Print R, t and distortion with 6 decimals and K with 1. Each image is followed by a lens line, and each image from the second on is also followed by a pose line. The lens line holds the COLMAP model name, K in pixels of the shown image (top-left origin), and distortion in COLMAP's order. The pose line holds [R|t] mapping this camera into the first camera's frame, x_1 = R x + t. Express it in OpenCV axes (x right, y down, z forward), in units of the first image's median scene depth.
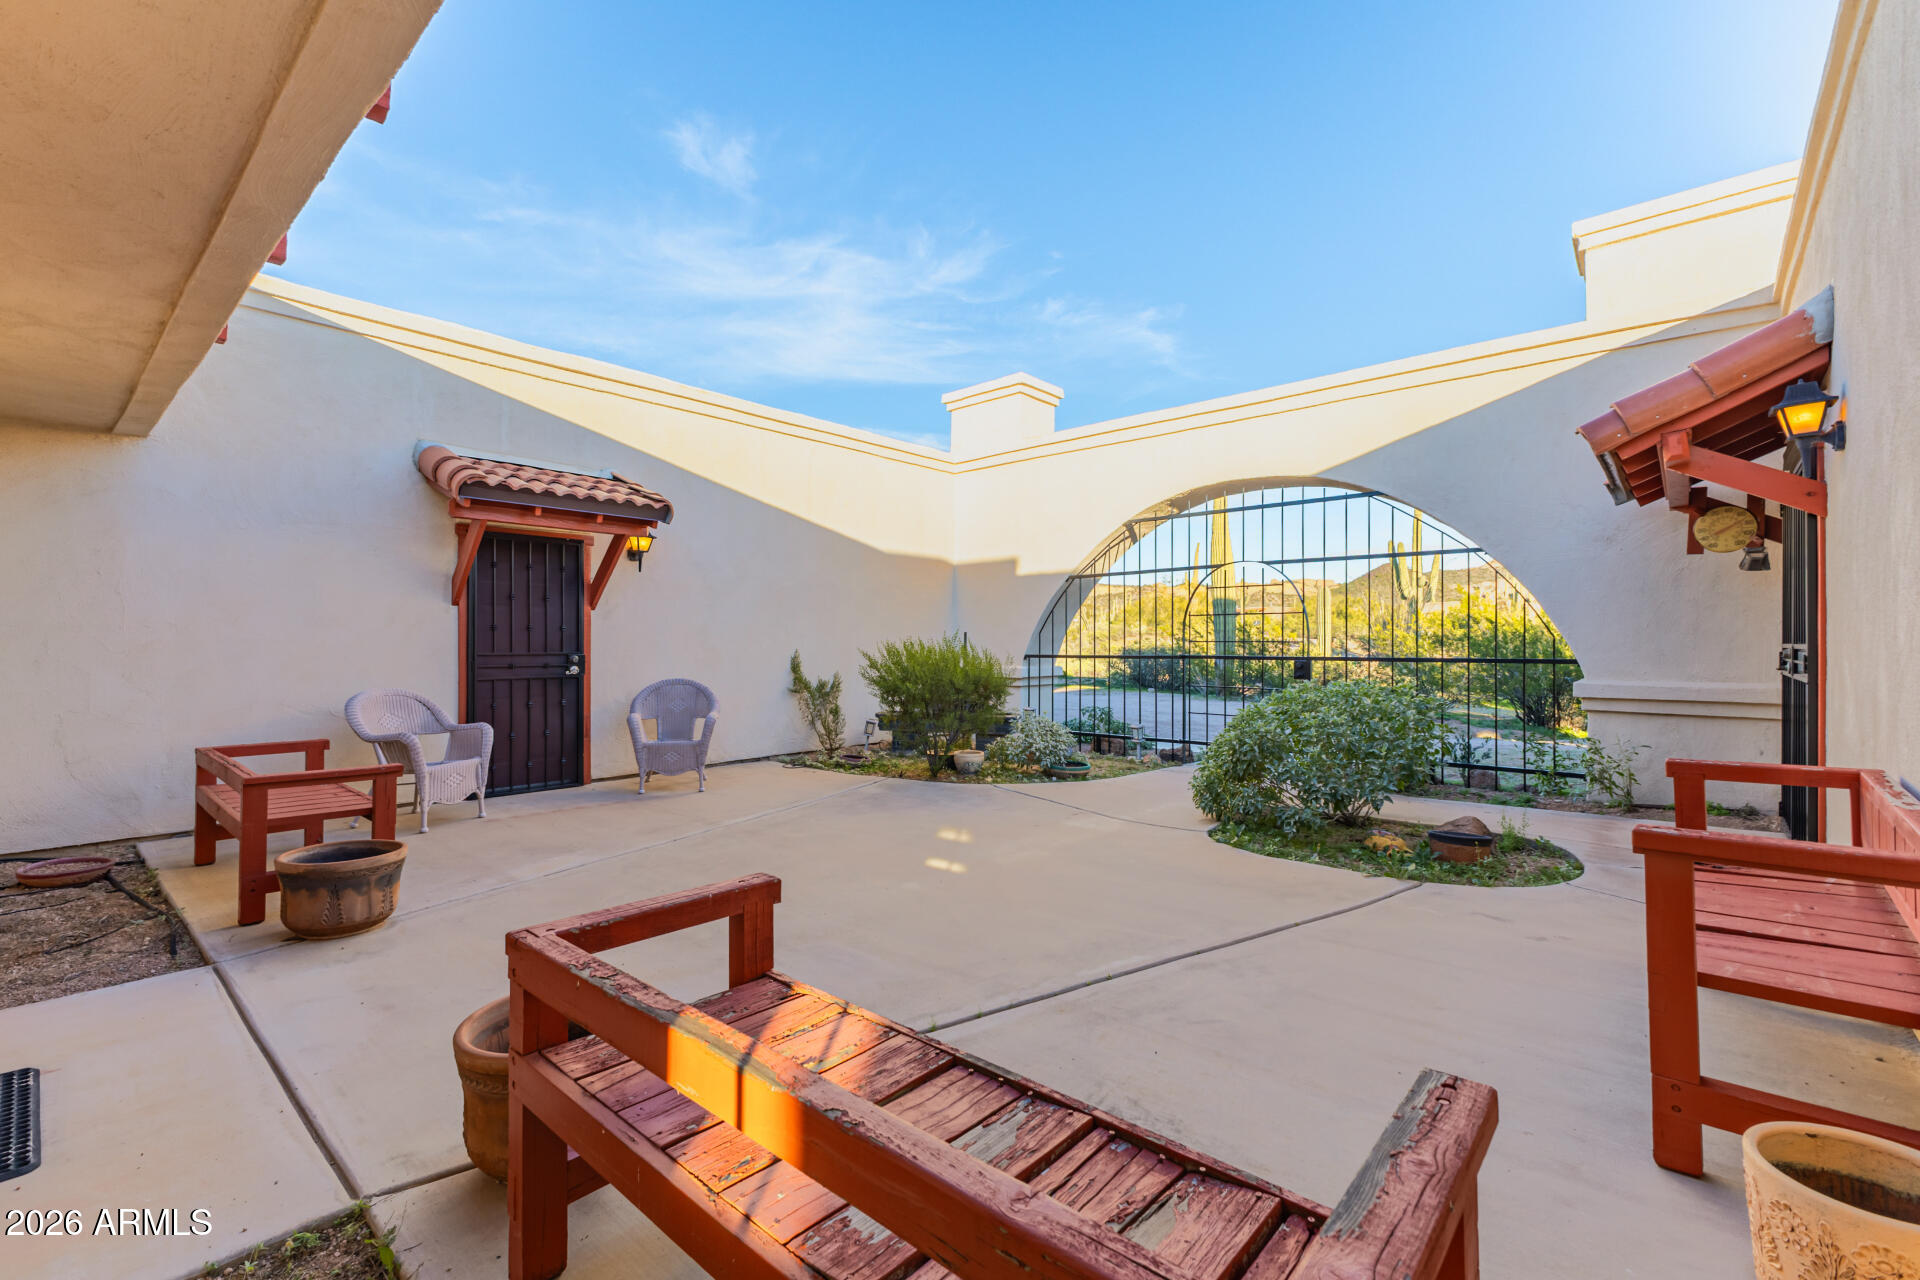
lens RADIAL K [[822.7, 0, 957.0], [0, 822.7, 642.2], [0, 0, 1]] dist [0.012304, -0.004889]
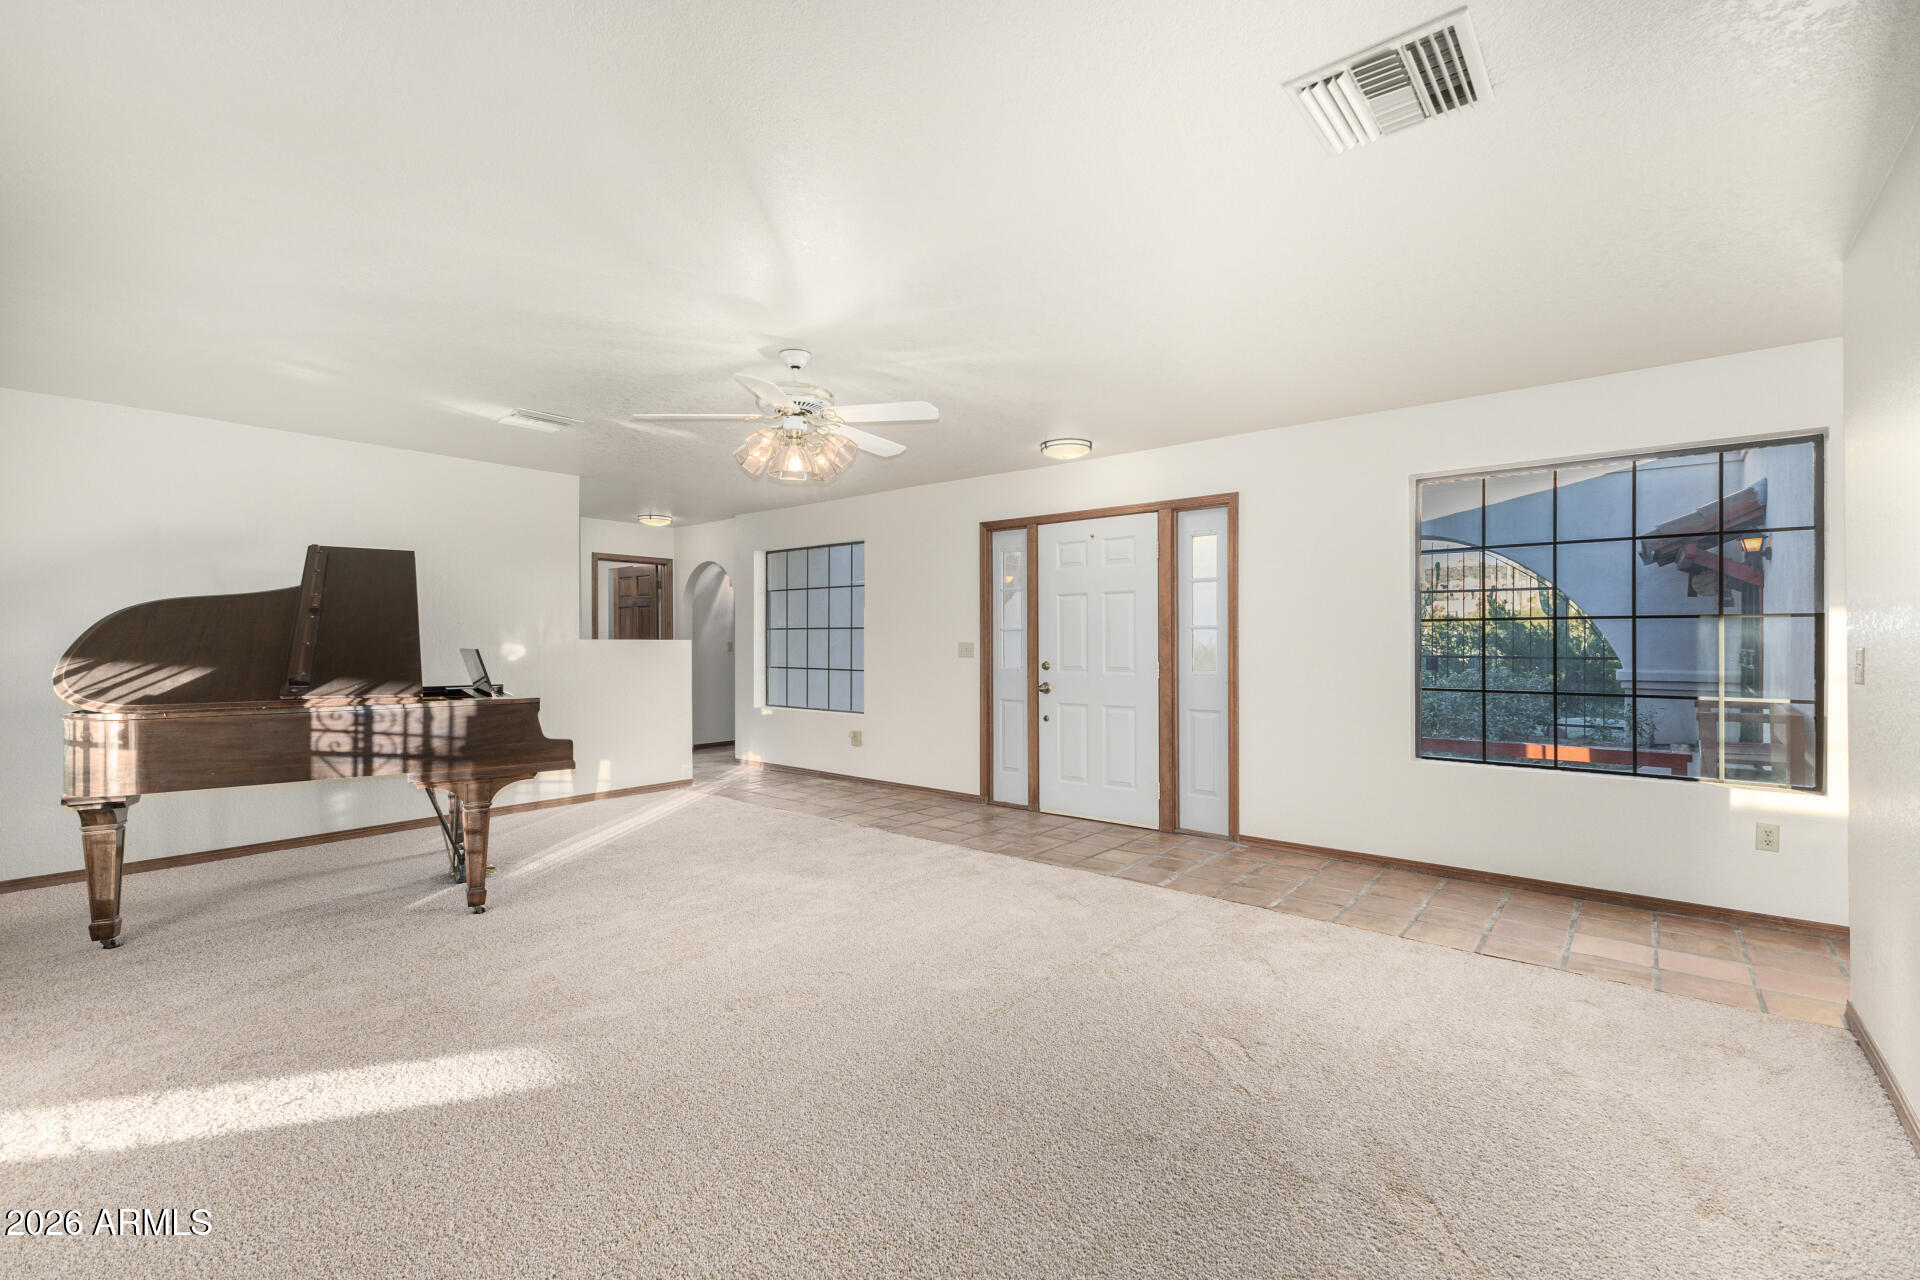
lens RADIAL K [[822.7, 0, 964.3], [0, 822.7, 636.6], [0, 0, 1]] dist [0.012304, -0.004889]
pose [[0.999271, -0.006955, 0.037527, -0.750350], [0.006847, 0.999972, 0.002998, -0.039731], [-0.037547, -0.002739, 0.999291, -0.727926]]
